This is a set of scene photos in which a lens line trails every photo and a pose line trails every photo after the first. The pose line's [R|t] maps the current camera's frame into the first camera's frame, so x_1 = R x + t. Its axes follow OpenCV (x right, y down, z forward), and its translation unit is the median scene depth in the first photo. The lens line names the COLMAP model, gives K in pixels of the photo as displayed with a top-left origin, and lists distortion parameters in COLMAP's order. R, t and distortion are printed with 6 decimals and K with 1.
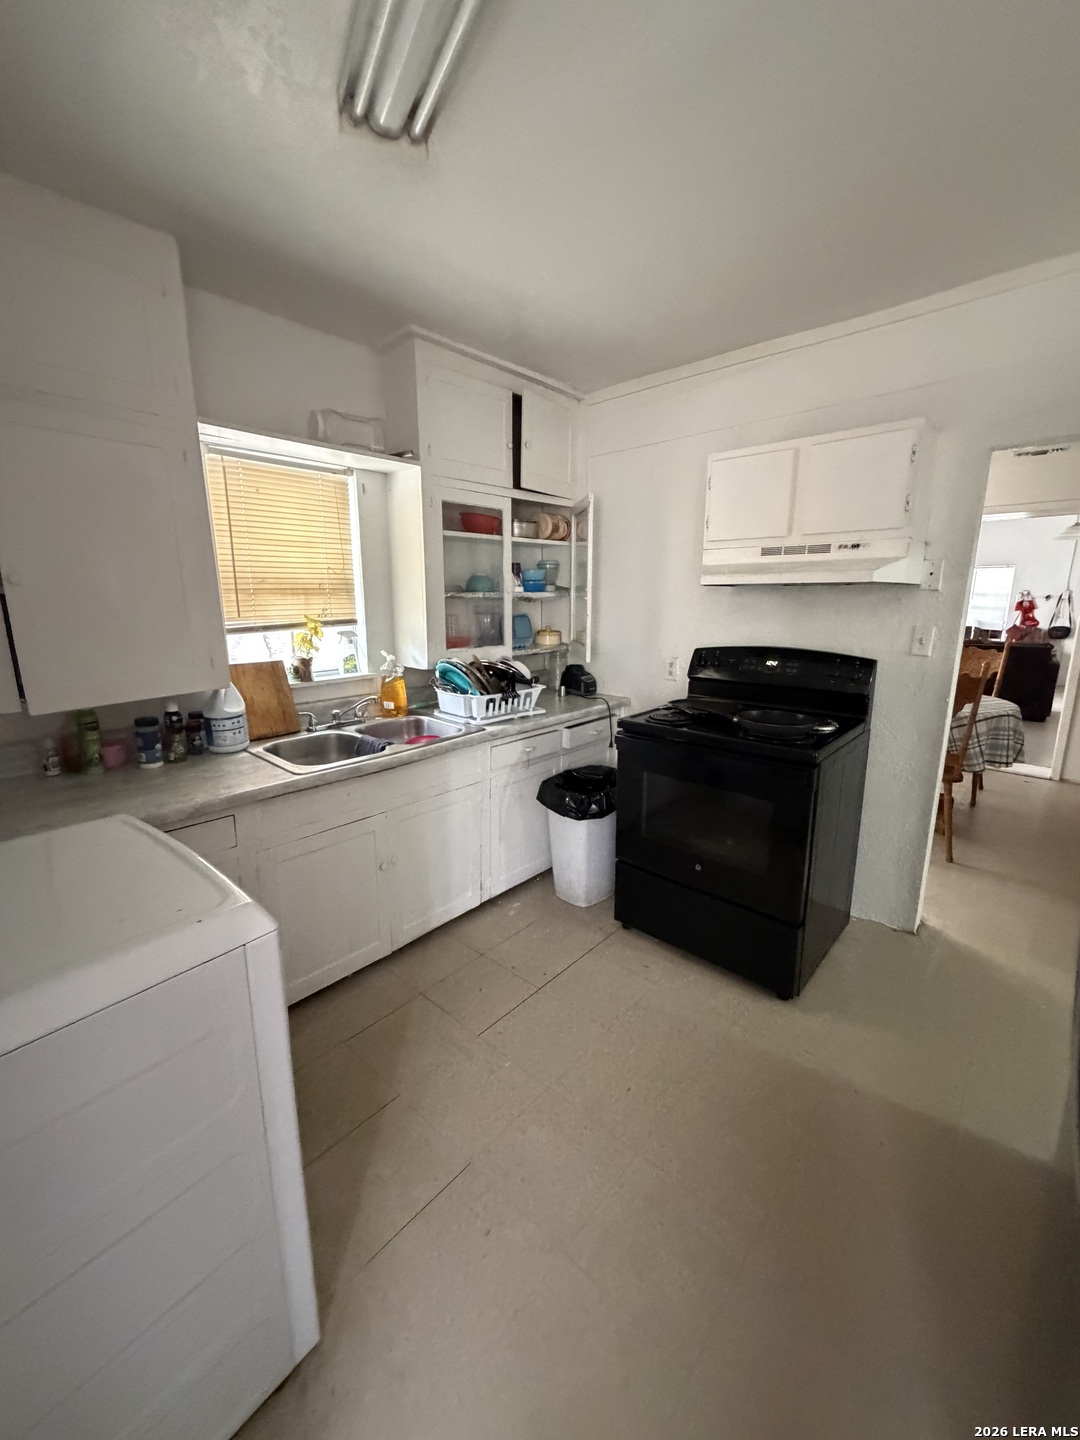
lens RADIAL K [[573.8, 0, 539.1], [0, 573.8, 716.9], [0, 0, 1]] dist [0.000322, 0.000593]
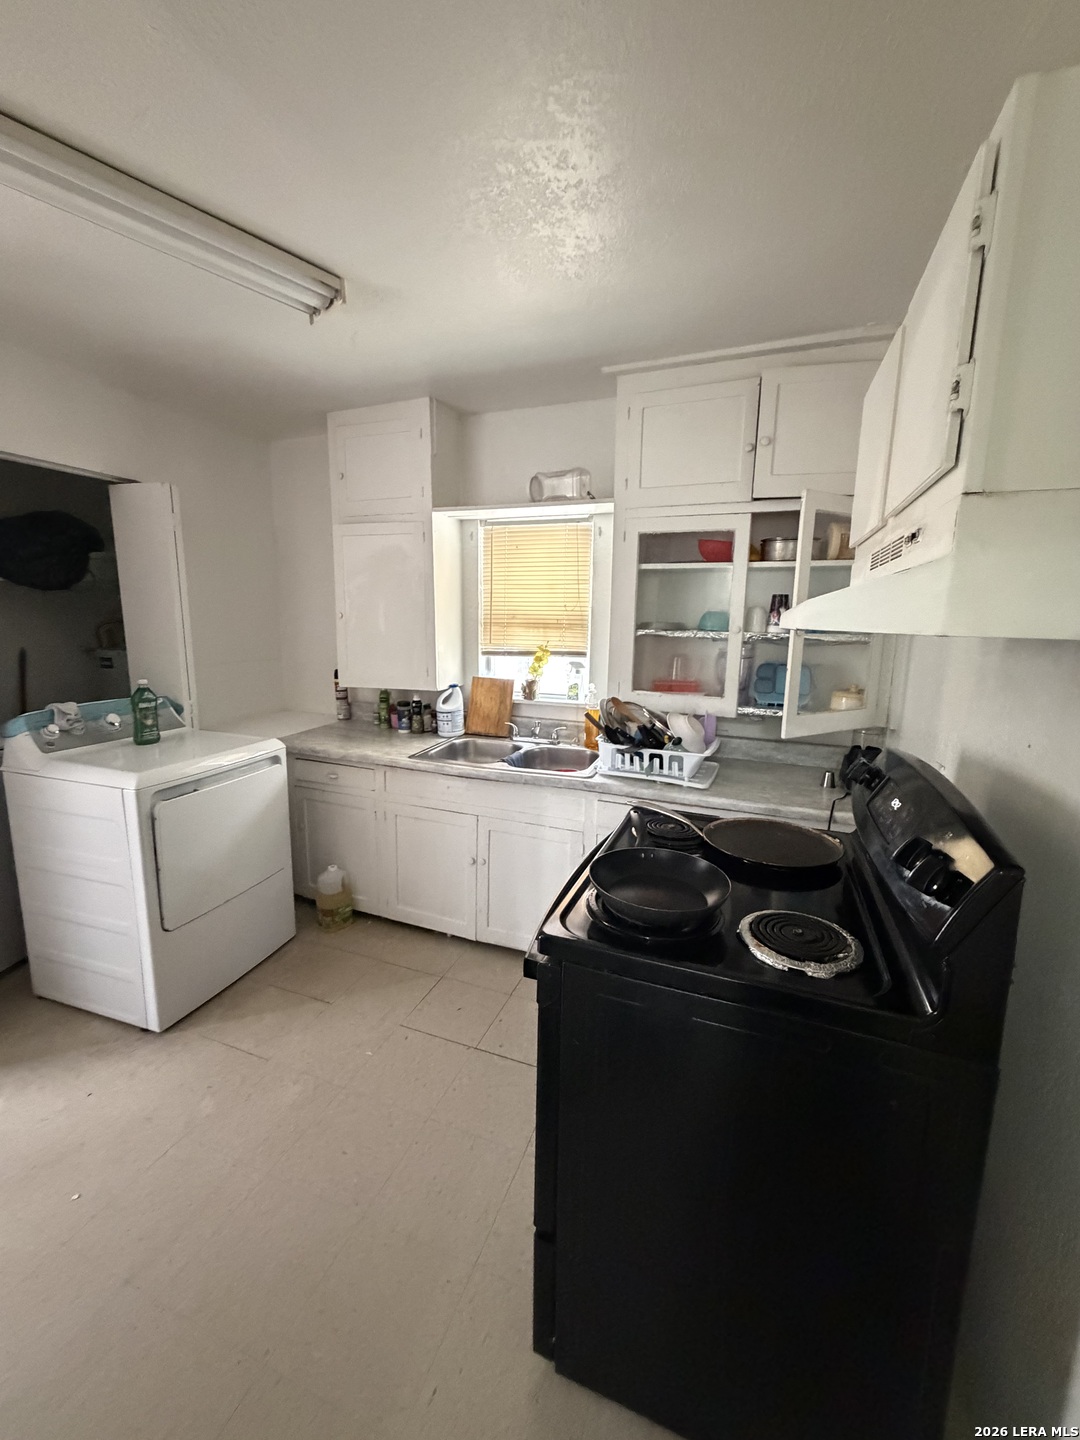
lens RADIAL K [[573.8, 0, 537.7], [0, 573.8, 715.0], [0, 0, 1]] dist [0.000322, 0.000593]
pose [[0.355977, 0.163263, -0.920122, 0.685918], [-0.218589, 0.971852, 0.087874, -0.135255], [0.908570, 0.169847, 0.381645, 0.545778]]
